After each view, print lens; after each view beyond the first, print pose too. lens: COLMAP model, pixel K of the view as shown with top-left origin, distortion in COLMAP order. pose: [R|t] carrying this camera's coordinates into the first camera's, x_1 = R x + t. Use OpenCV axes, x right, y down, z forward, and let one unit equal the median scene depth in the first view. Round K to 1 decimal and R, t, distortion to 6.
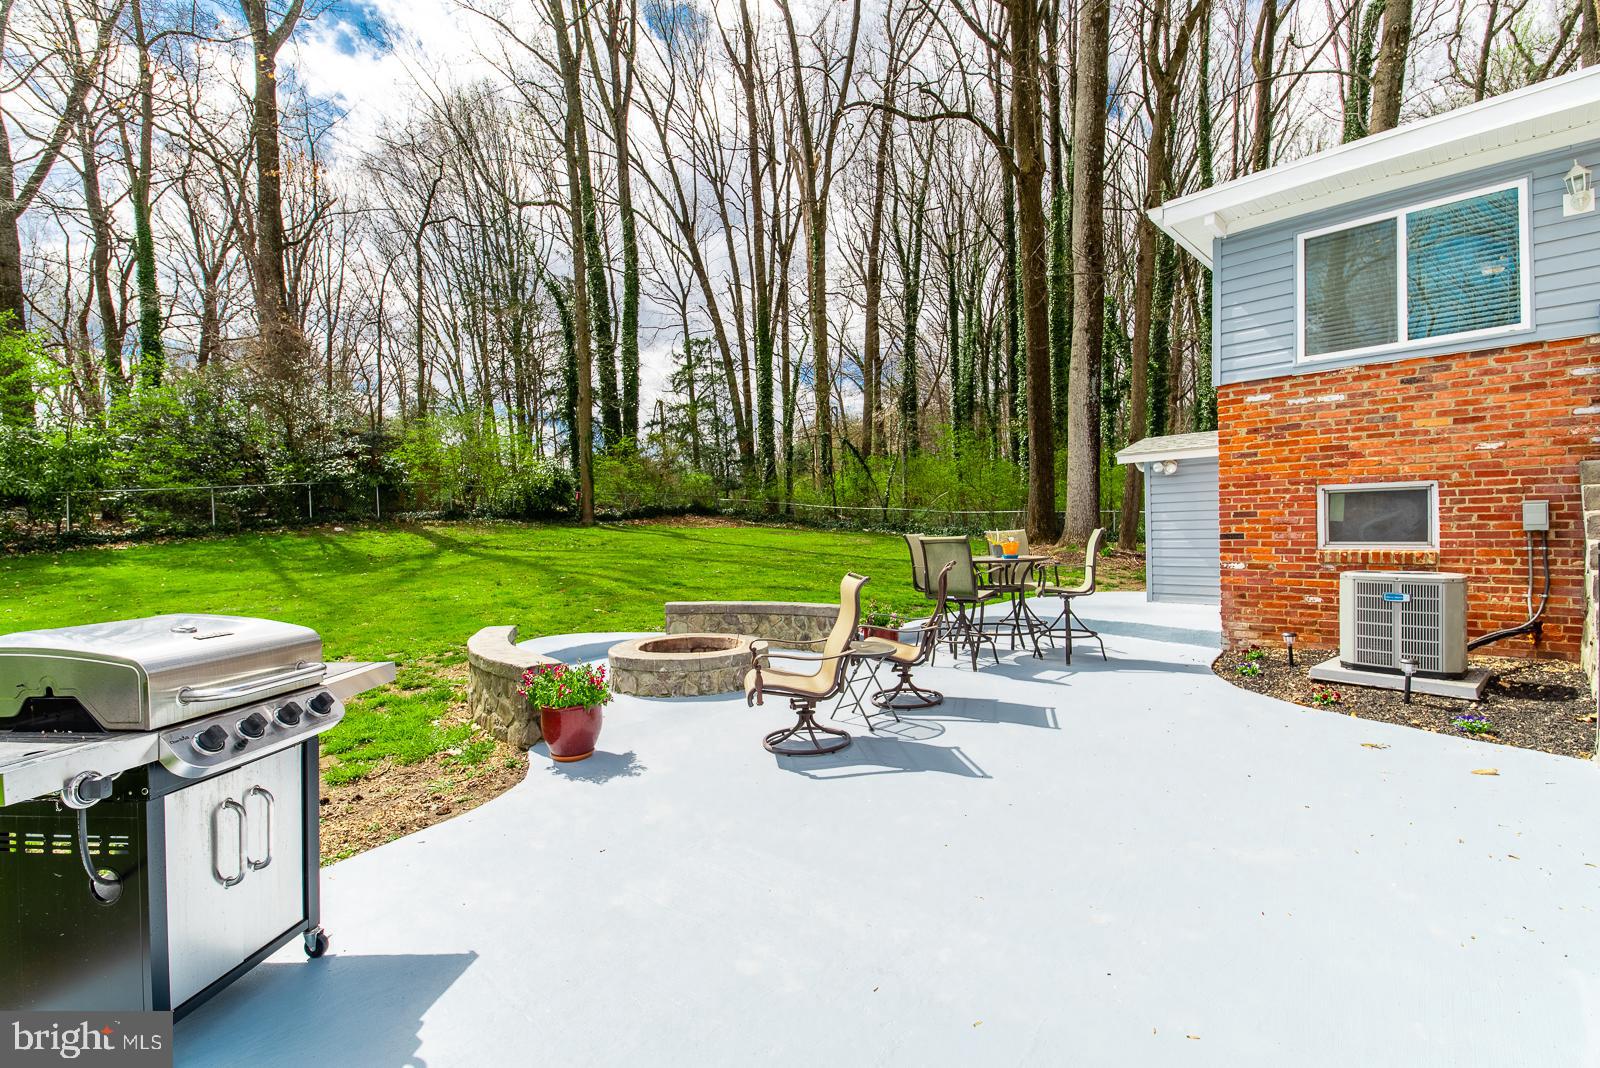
lens RADIAL K [[734.7, 0, 751.8], [0, 734.7, 541.3], [0, 0, 1]] dist [0.003958, -0.002047]
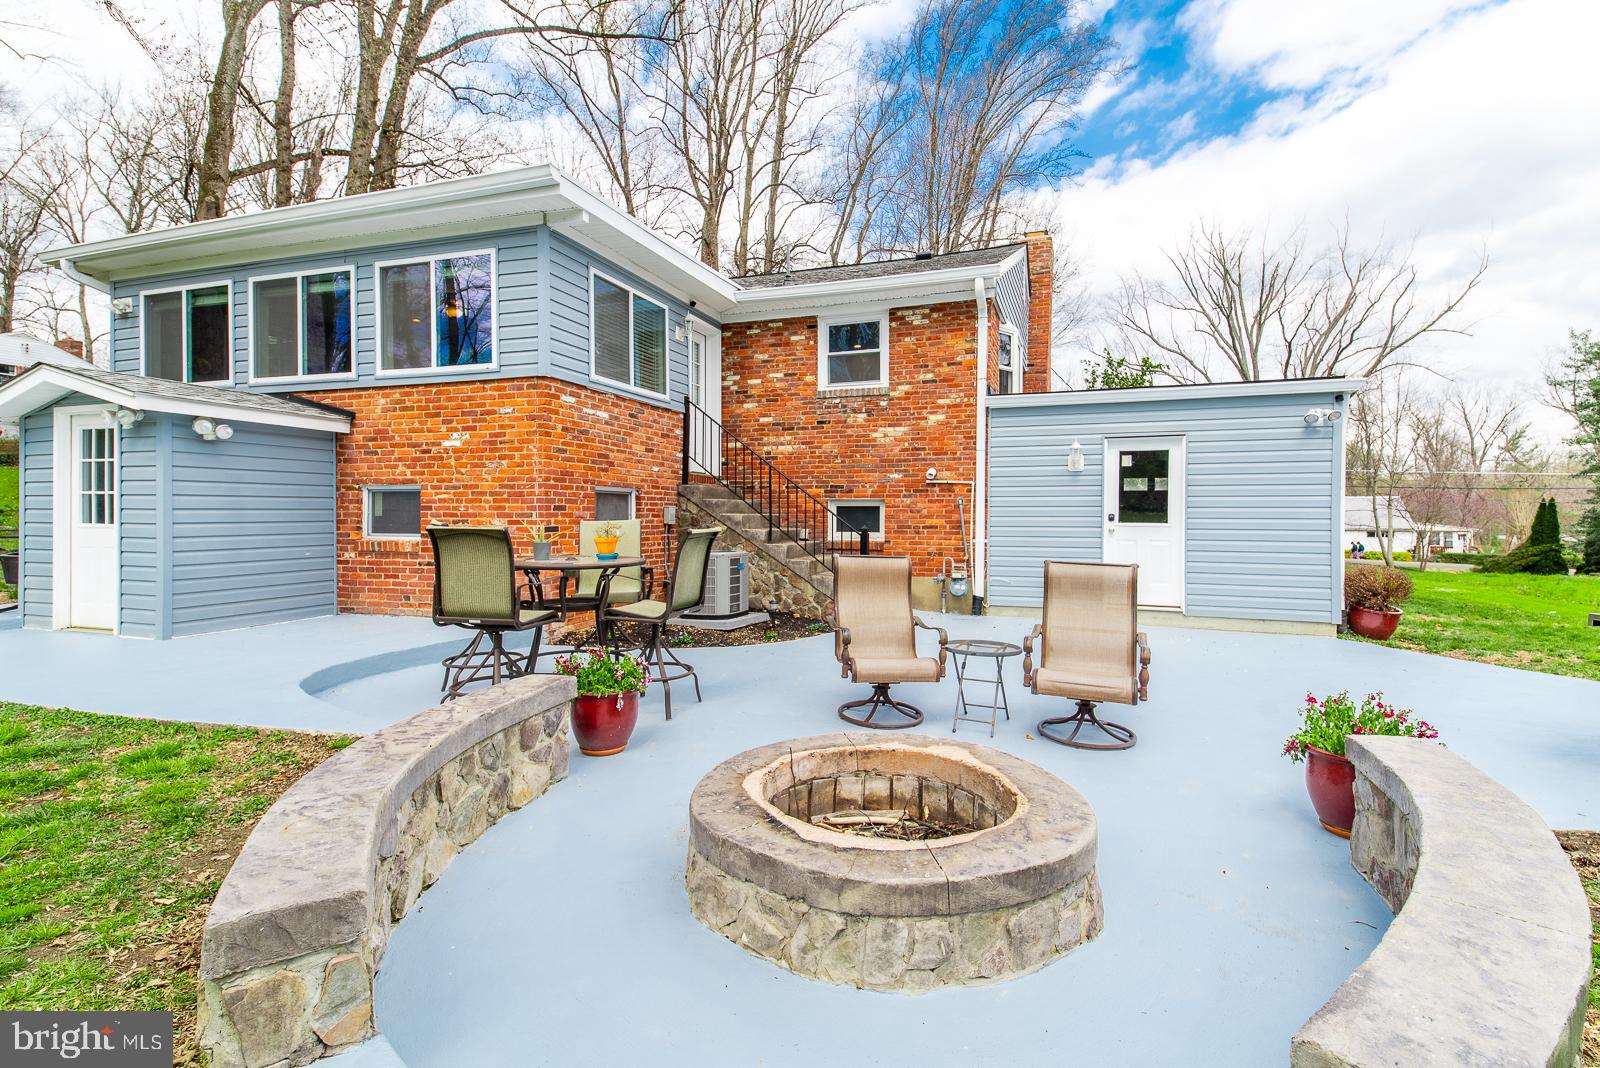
lens RADIAL K [[734.7, 0, 814.3], [0, 734.7, 523.8], [0, 0, 1]] dist [0.003958, -0.002047]
pose [[-0.458098, 0.009504, 0.888851, -0.443194], [0.014364, 0.999891, -0.003288, -0.005547], [-0.888786, 0.011262, -0.458185, 1.236003]]
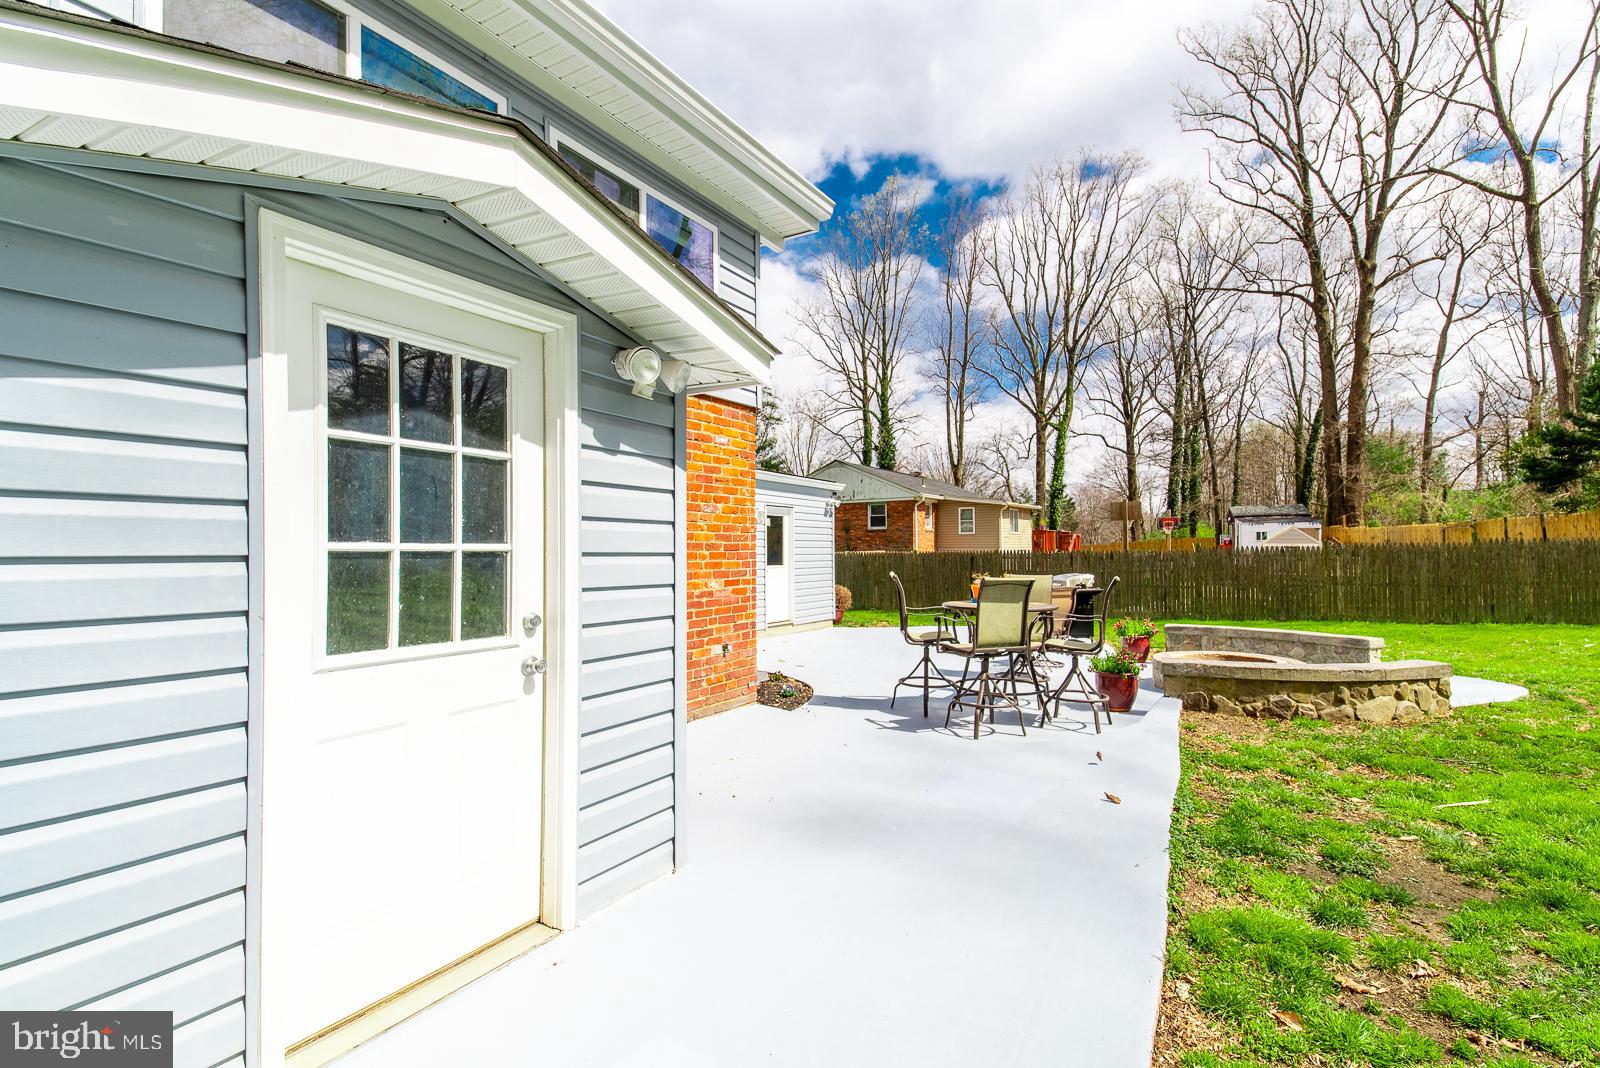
lens RADIAL K [[734.7, 0, 809.6], [0, 734.7, 548.1], [0, 0, 1]] dist [0.003958, -0.002047]
pose [[-0.975393, 0.034262, -0.217793, 0.792008], [0.033182, 0.999412, 0.008612, -0.061420], [0.217961, 0.001174, -0.975957, 1.974696]]
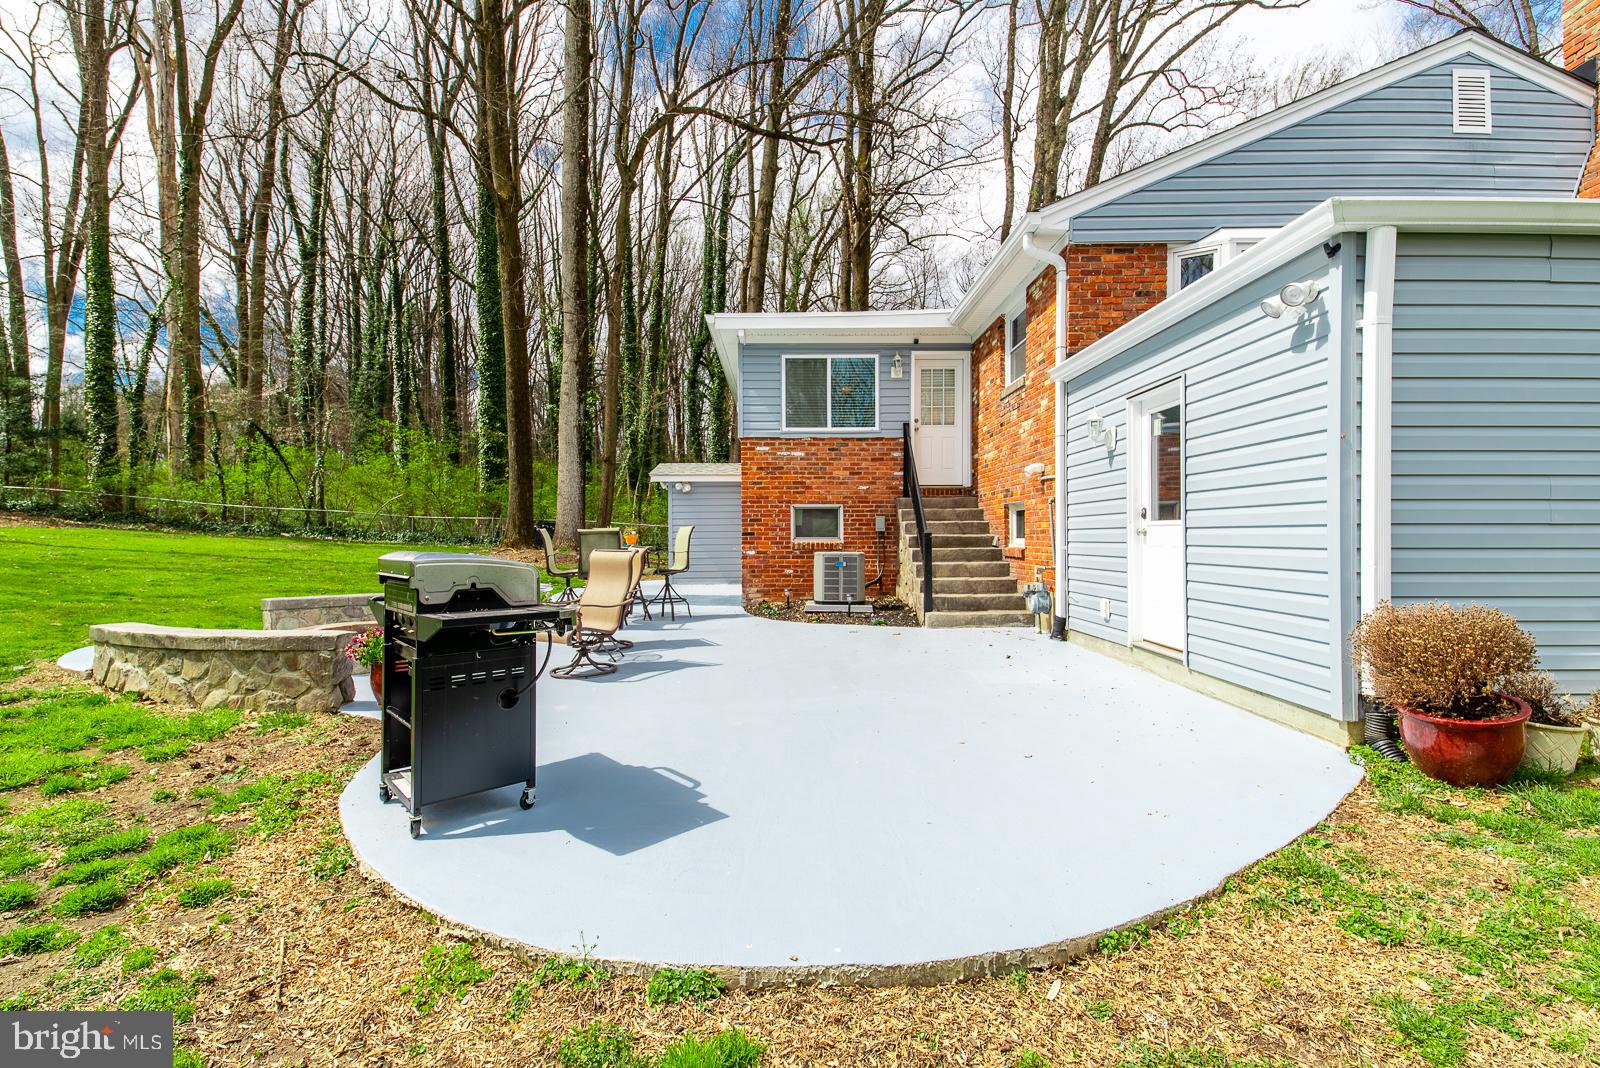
lens RADIAL K [[734.7, 0, 805.3], [0, 734.7, 531.3], [0, 0, 1]] dist [0.003958, -0.002047]
pose [[0.689081, 0.018849, 0.724439, -0.438694], [0.000063, 0.999660, -0.026069, 0.031295], [-0.724684, 0.018009, 0.688846, -0.191334]]
